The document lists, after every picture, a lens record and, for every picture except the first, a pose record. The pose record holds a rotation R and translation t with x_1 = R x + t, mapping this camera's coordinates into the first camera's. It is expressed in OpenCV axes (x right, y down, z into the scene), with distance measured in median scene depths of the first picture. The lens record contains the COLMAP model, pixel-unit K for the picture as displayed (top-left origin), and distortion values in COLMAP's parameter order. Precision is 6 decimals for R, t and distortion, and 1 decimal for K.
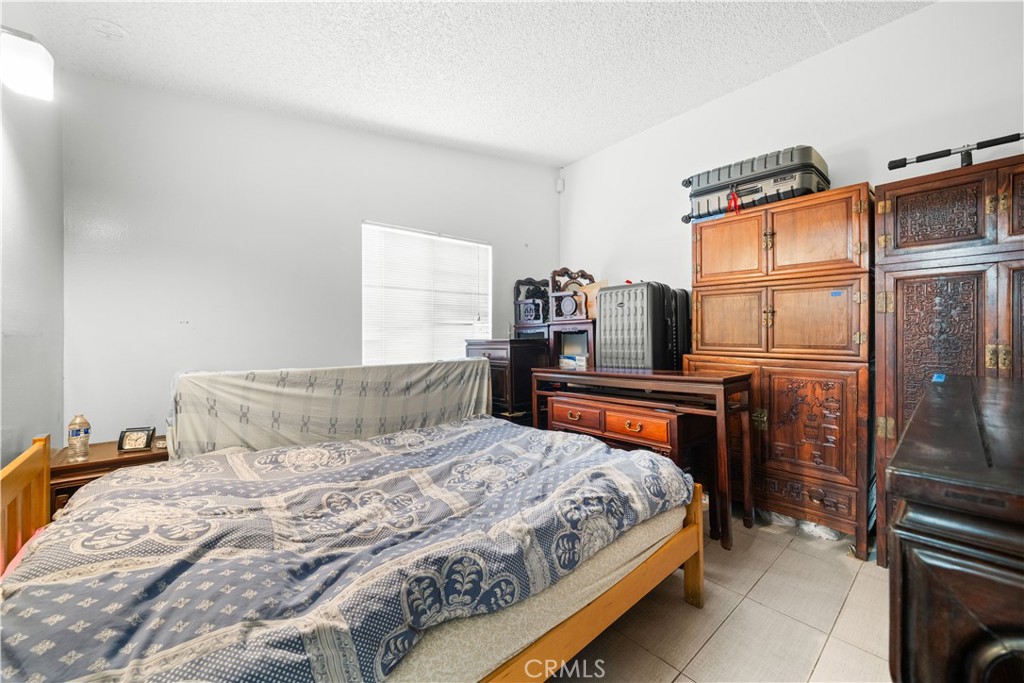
lens RADIAL K [[399.1, 0, 509.0], [0, 399.1, 337.7], [0, 0, 1]] dist [-0.002858, -0.000485]
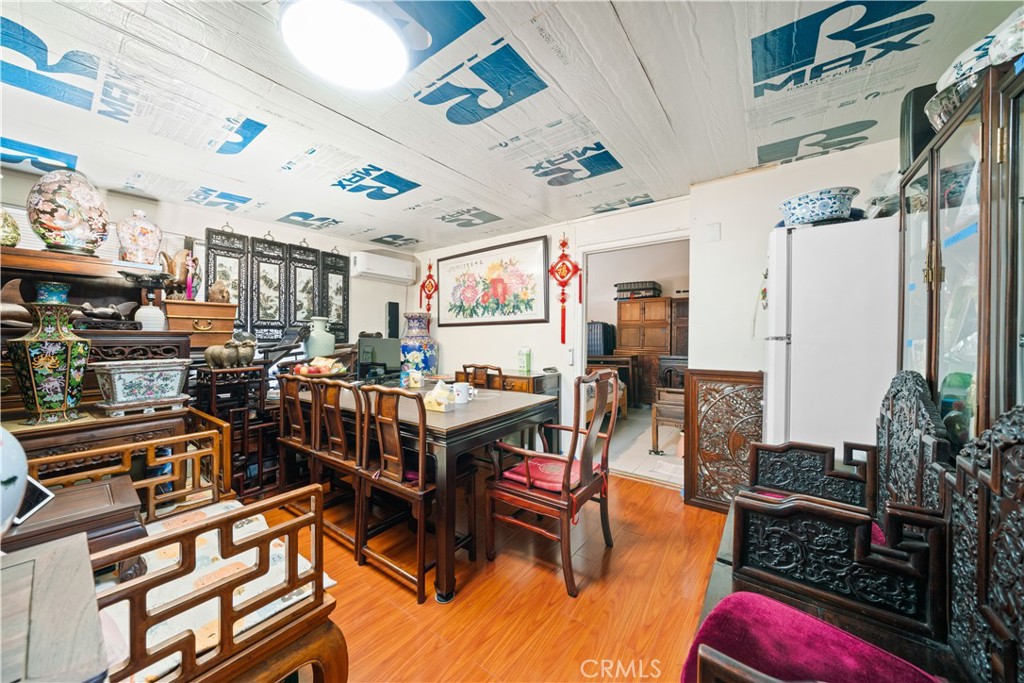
lens RADIAL K [[351.4, 0, 507.3], [0, 351.4, 341.7], [0, 0, 1]] dist [-0.007074, 0.000129]
pose [[0.973509, 0.014223, 0.228205, -0.915779], [-0.013235, 0.999895, -0.005859, 0.013733], [-0.228264, 0.002683, 0.973595, -1.298283]]
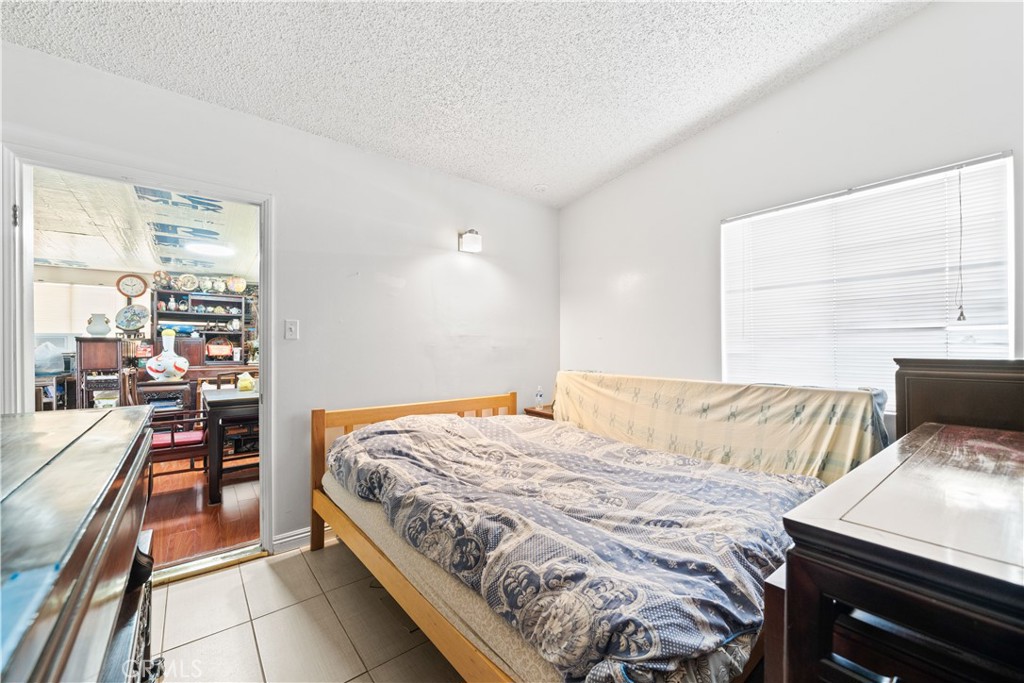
lens RADIAL K [[399.1, 0, 506.2], [0, 399.1, 345.9], [0, 0, 1]] dist [-0.002858, -0.000485]
pose [[-0.044398, 0.004778, -0.999002, 0.711950], [-0.004463, 0.999978, 0.004981, -0.016307], [0.999004, 0.004679, -0.044376, 0.704265]]
